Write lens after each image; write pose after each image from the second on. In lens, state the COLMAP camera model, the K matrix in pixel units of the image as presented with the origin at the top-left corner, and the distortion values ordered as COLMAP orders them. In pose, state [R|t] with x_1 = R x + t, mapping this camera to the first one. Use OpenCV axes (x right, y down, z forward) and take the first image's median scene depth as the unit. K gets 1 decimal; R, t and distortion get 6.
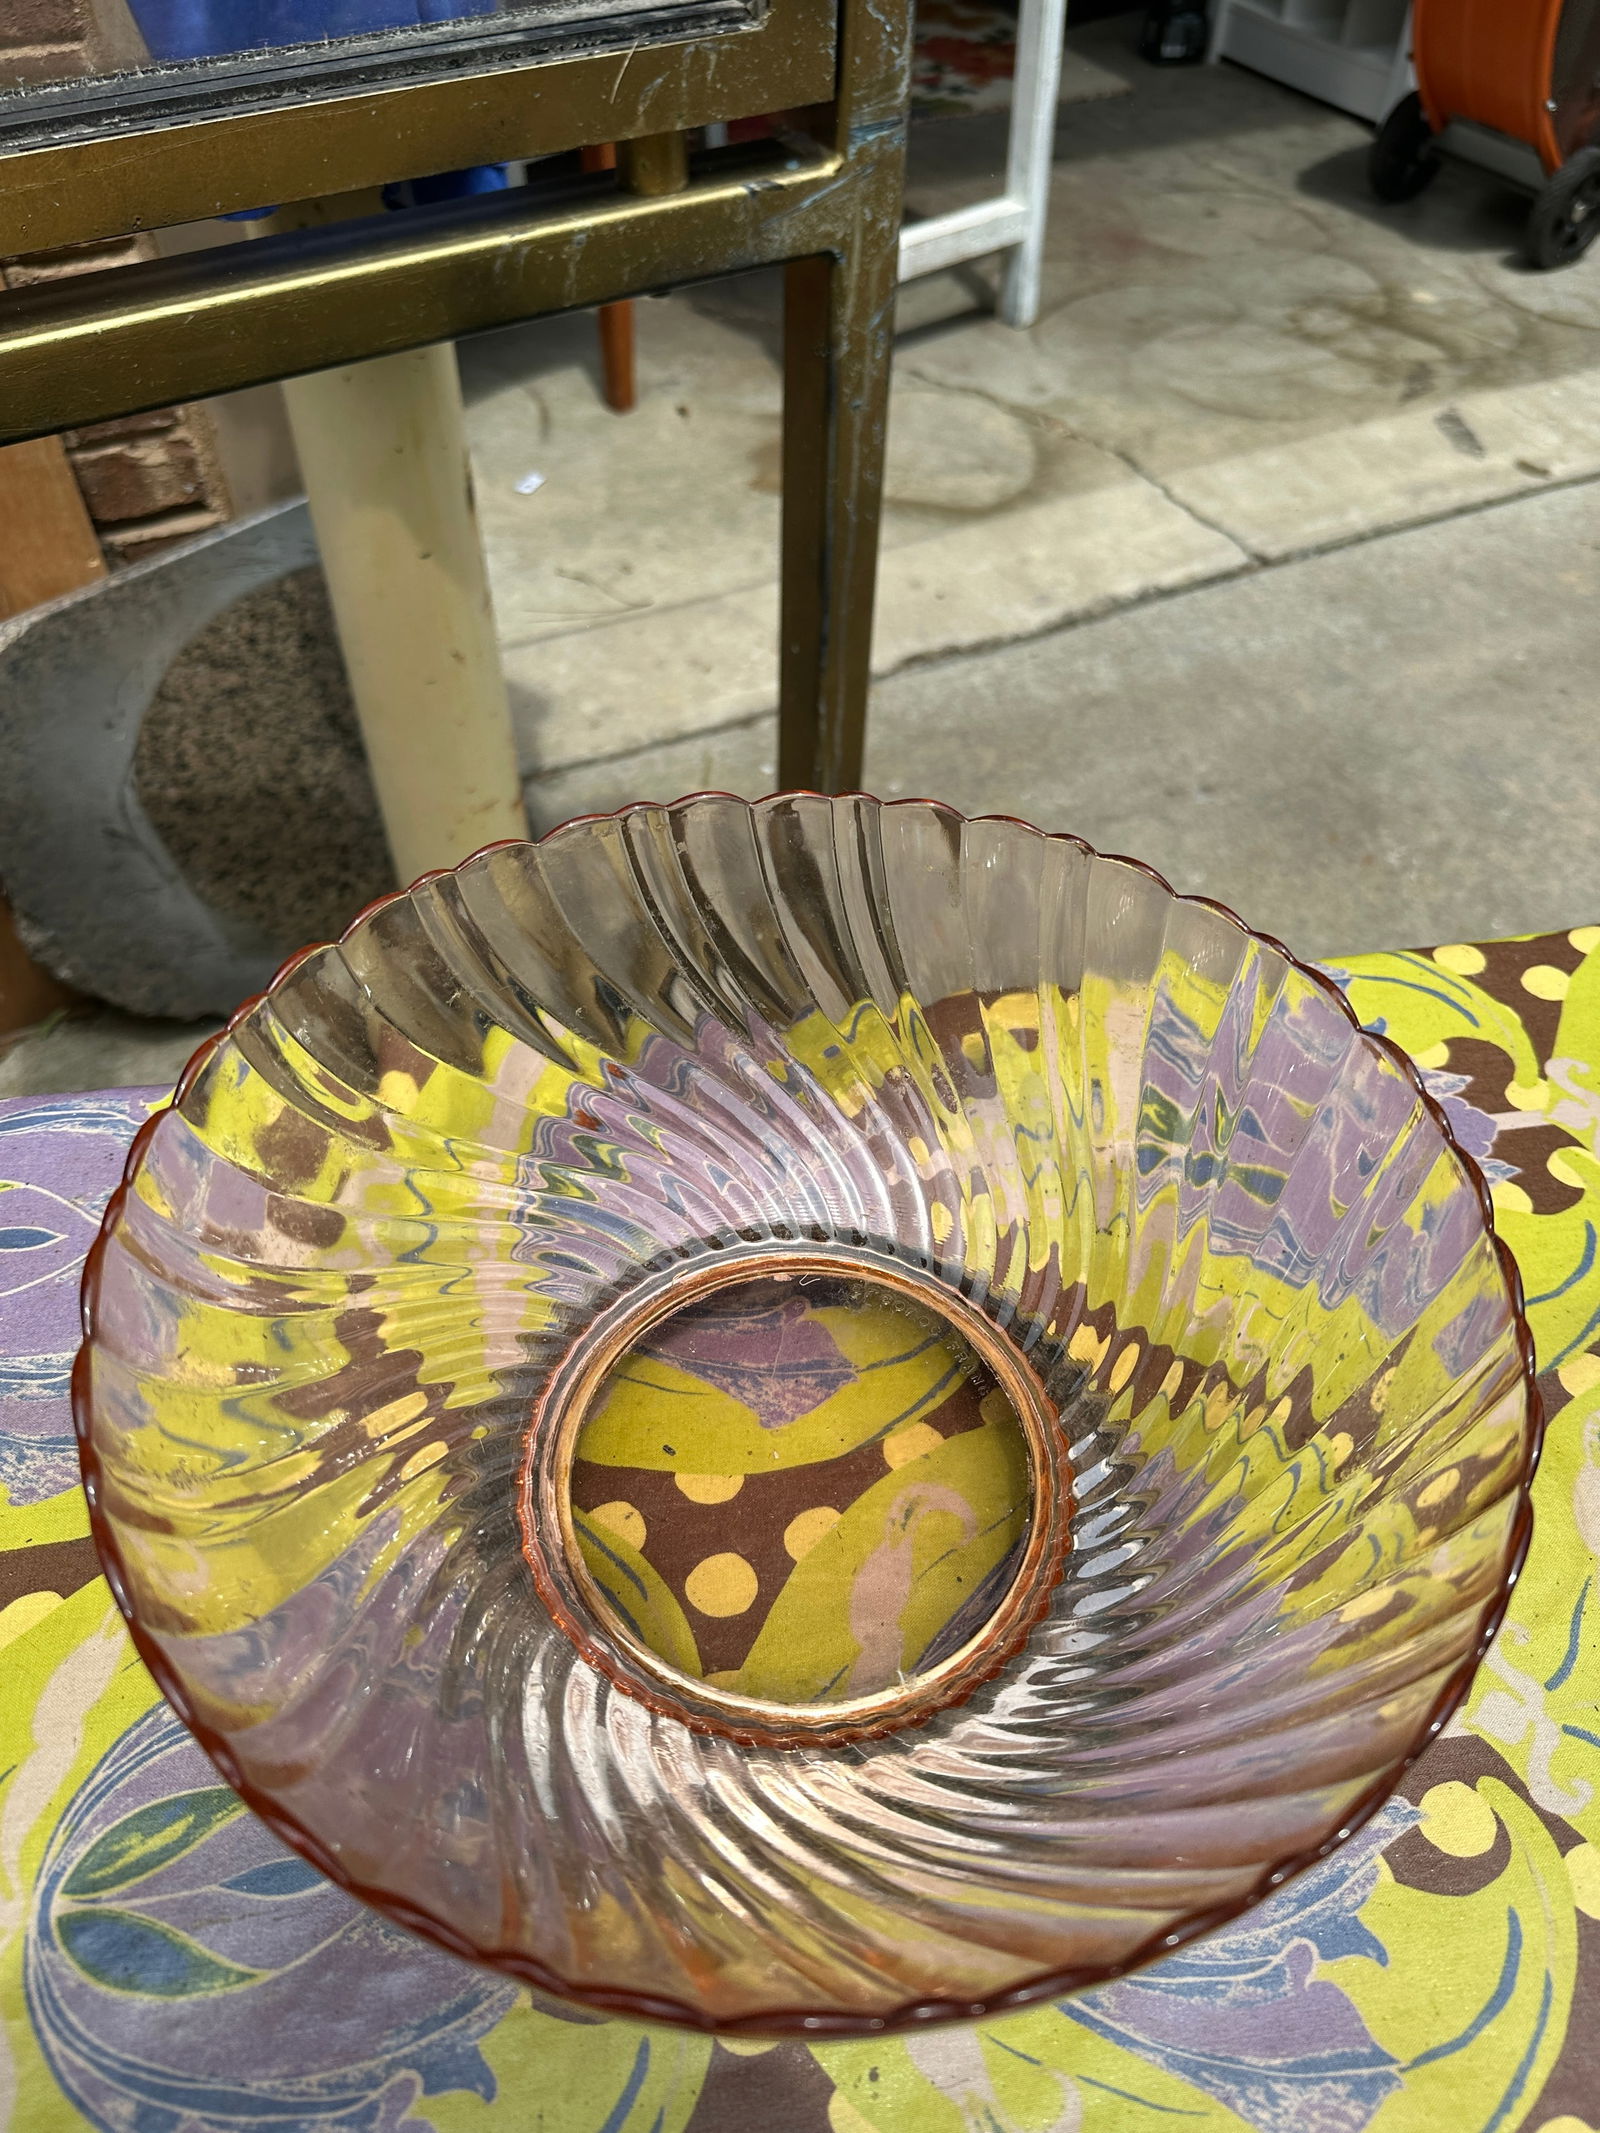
lens RADIAL K [[1520.8, 0, 808.6], [0, 1520.8, 1044.6], [0, 0, 1]] dist [0.004182, -0.027322]
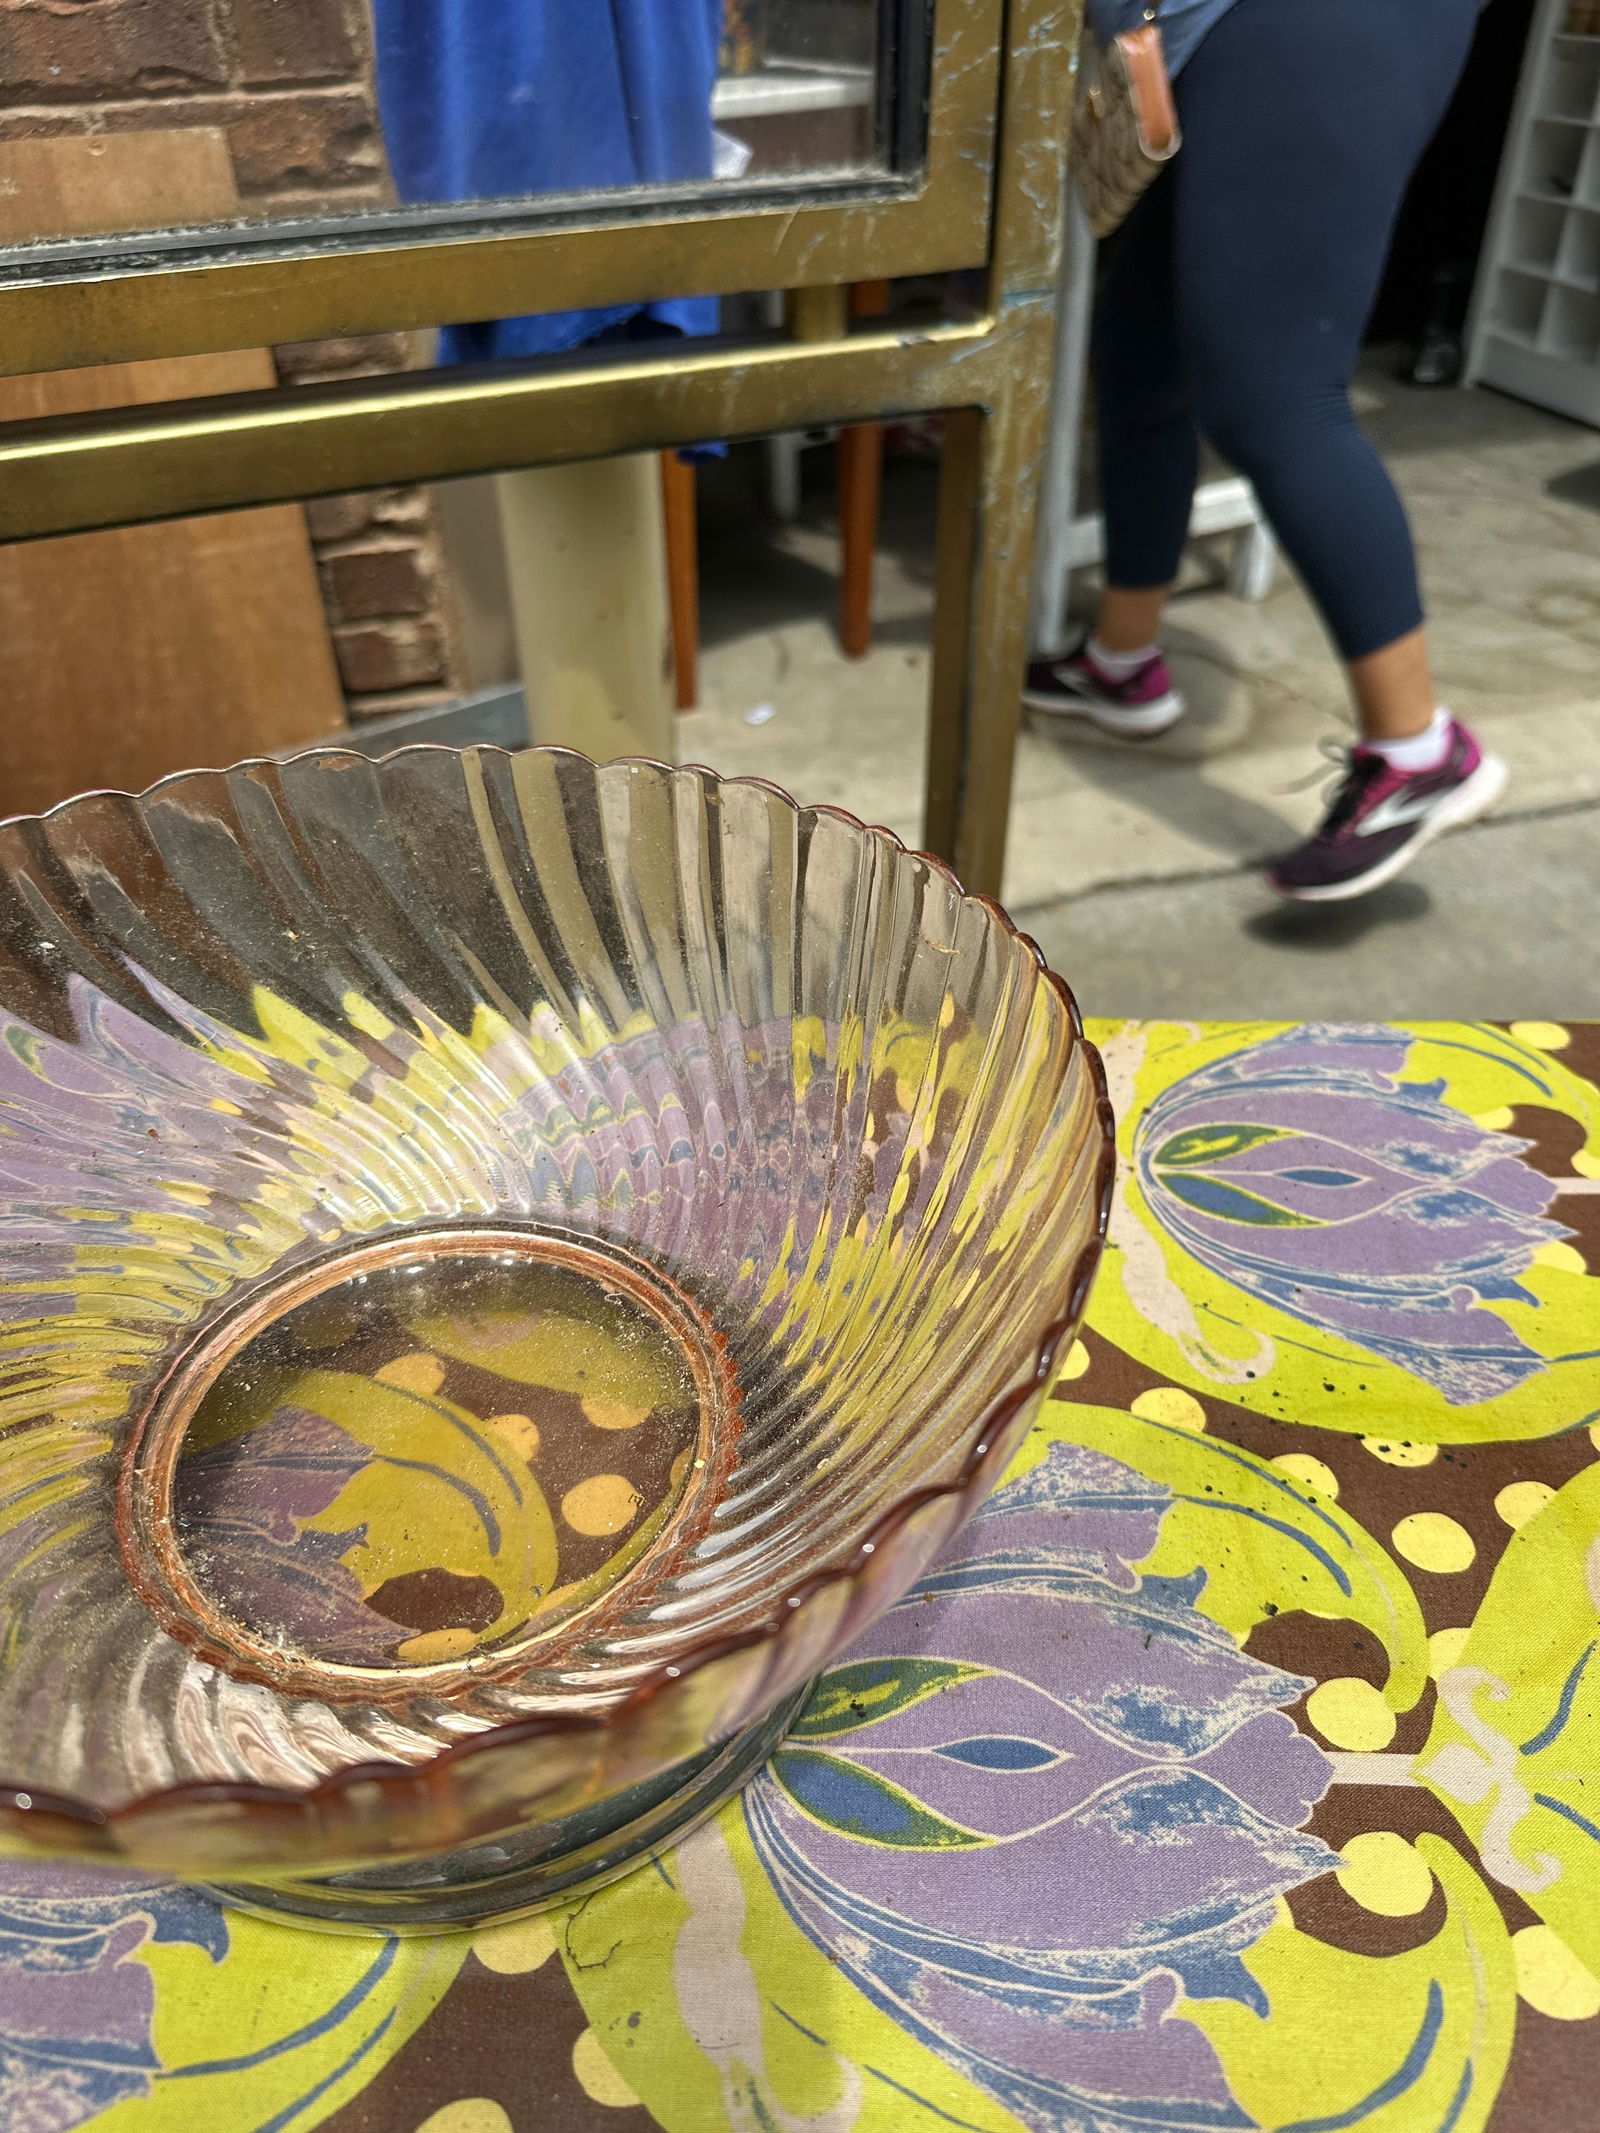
lens RADIAL K [[1524.4, 0, 800.0], [0, 1524.4, 1066.5], [0, 0, 1]] dist [-0.024368, -0.000985]
pose [[0.982748, 0.082470, -0.165542, 0.099550], [-0.110046, 0.980134, -0.165008, 0.116281], [0.148645, 0.180378, 0.972300, 0.029810]]
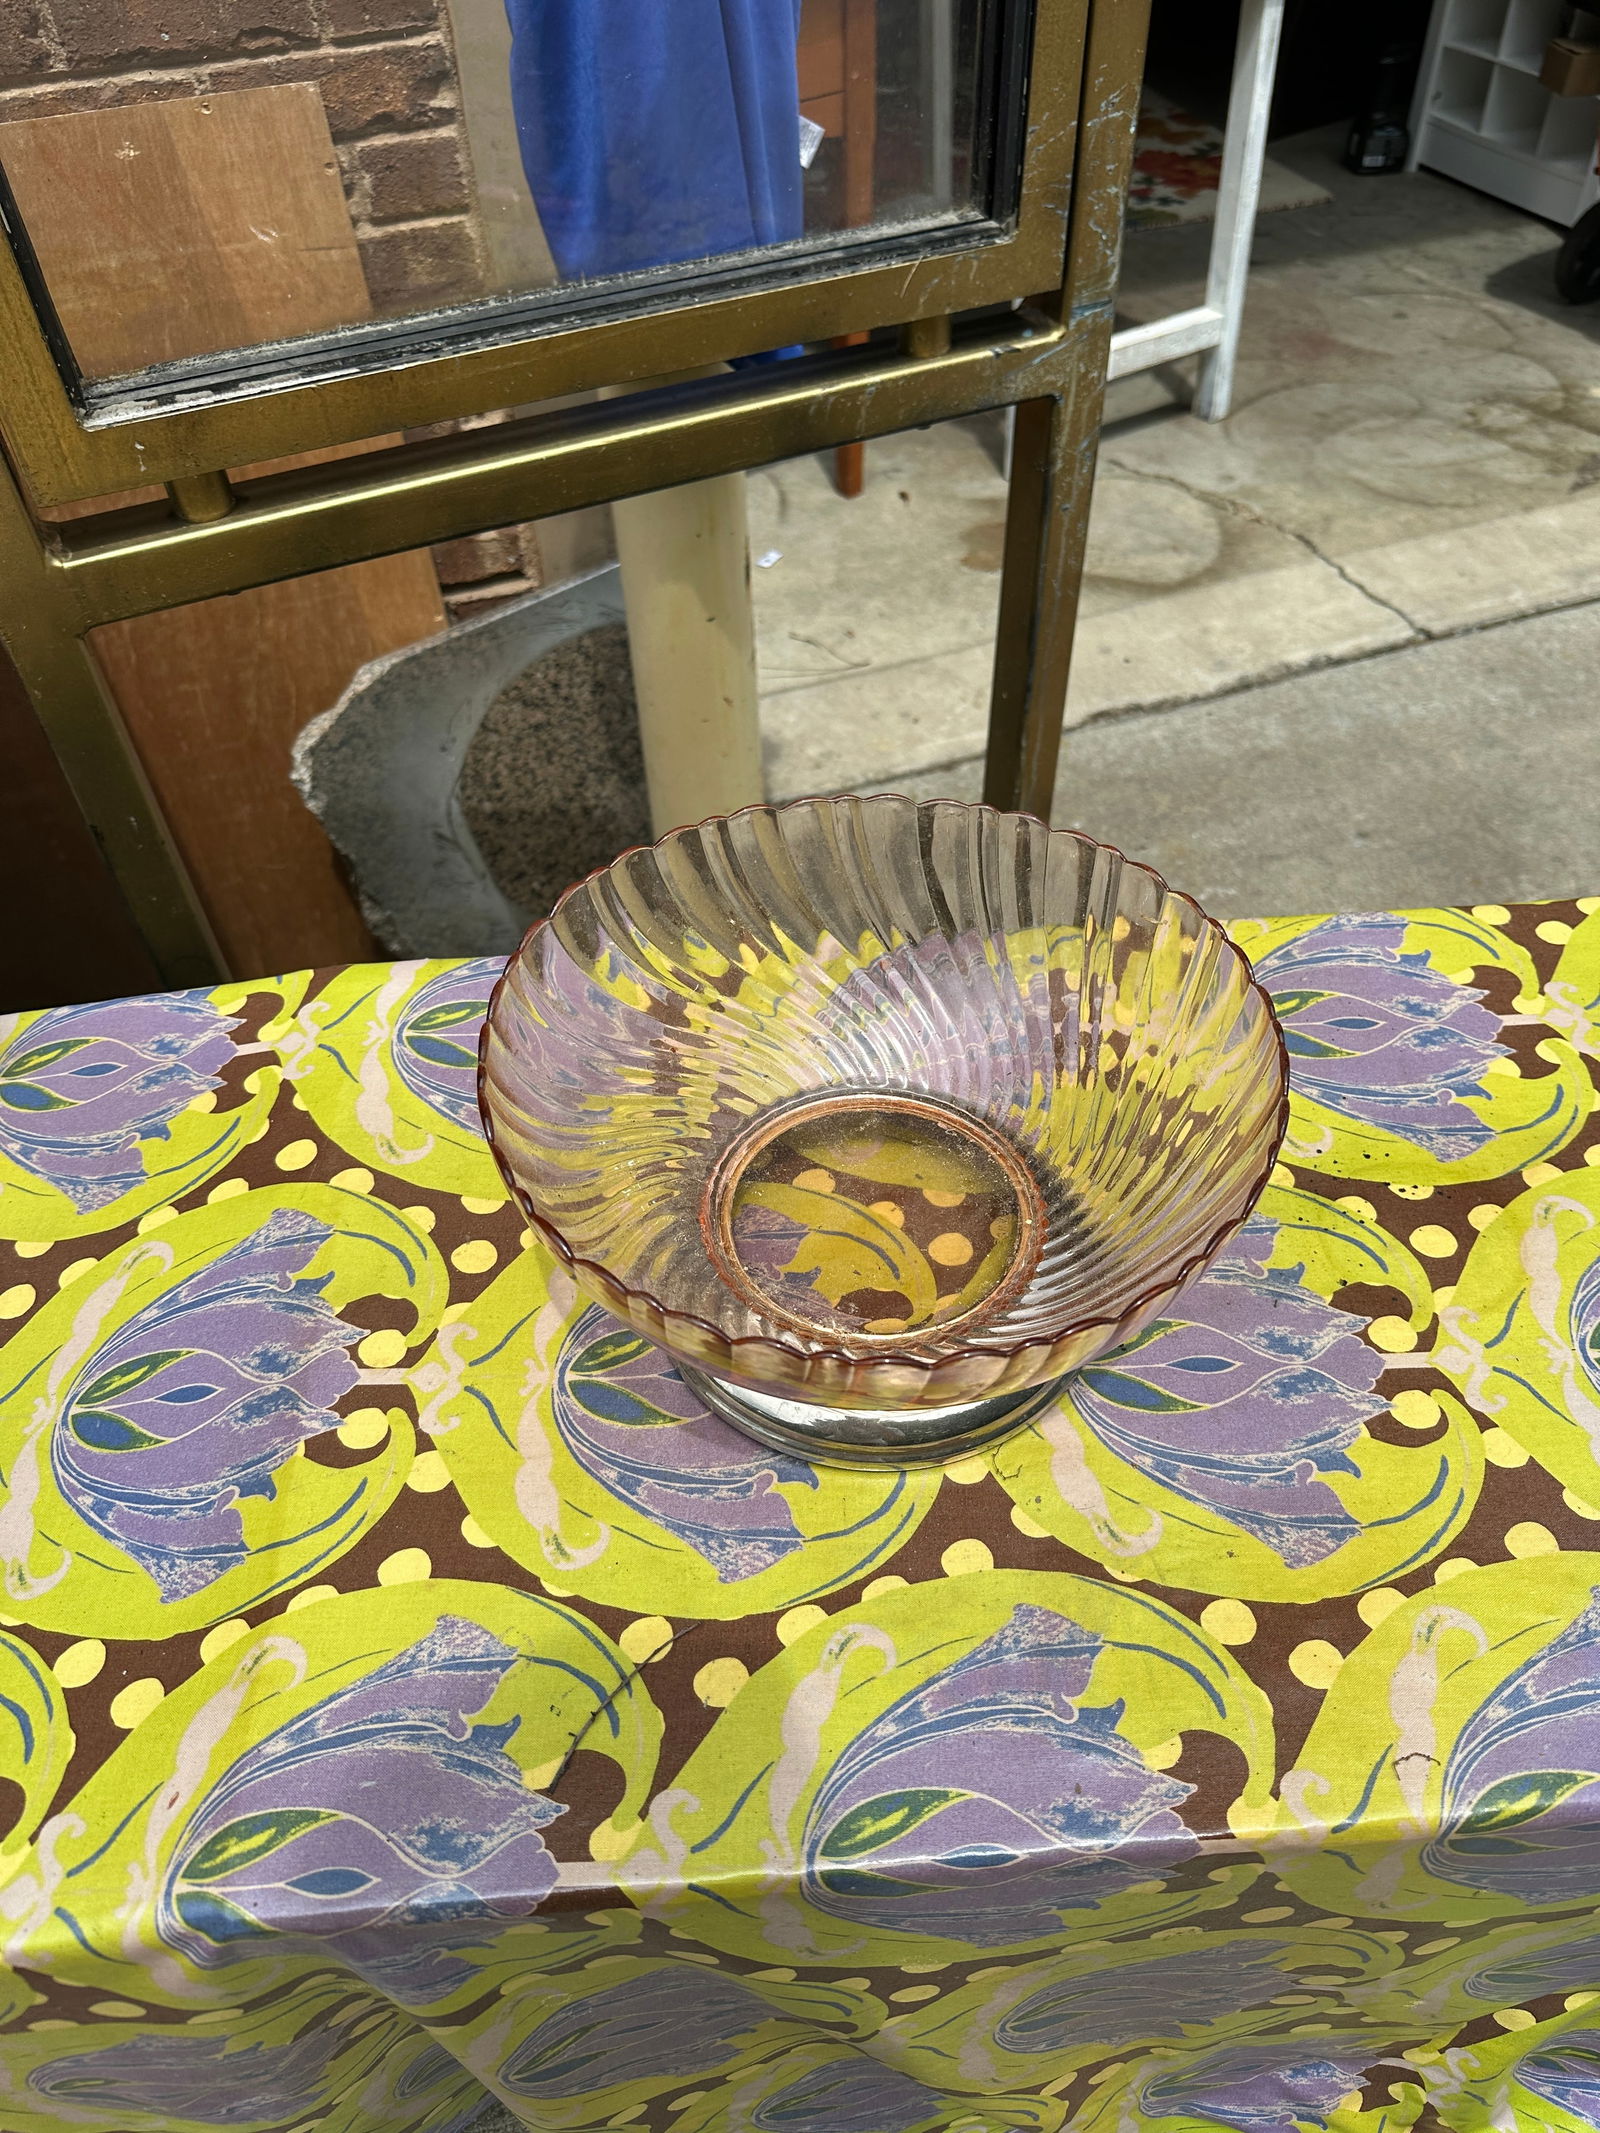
lens RADIAL K [[1511.1, 0, 800.0], [0, 1511.1, 1066.5], [0, 0, 1]] dist [0.004375, -0.019479]
pose [[0.991968, 0.048616, -0.116774, -0.020627], [-0.051826, 0.998353, -0.024609, 0.105378], [0.115385, 0.030463, 0.992854, -0.308548]]
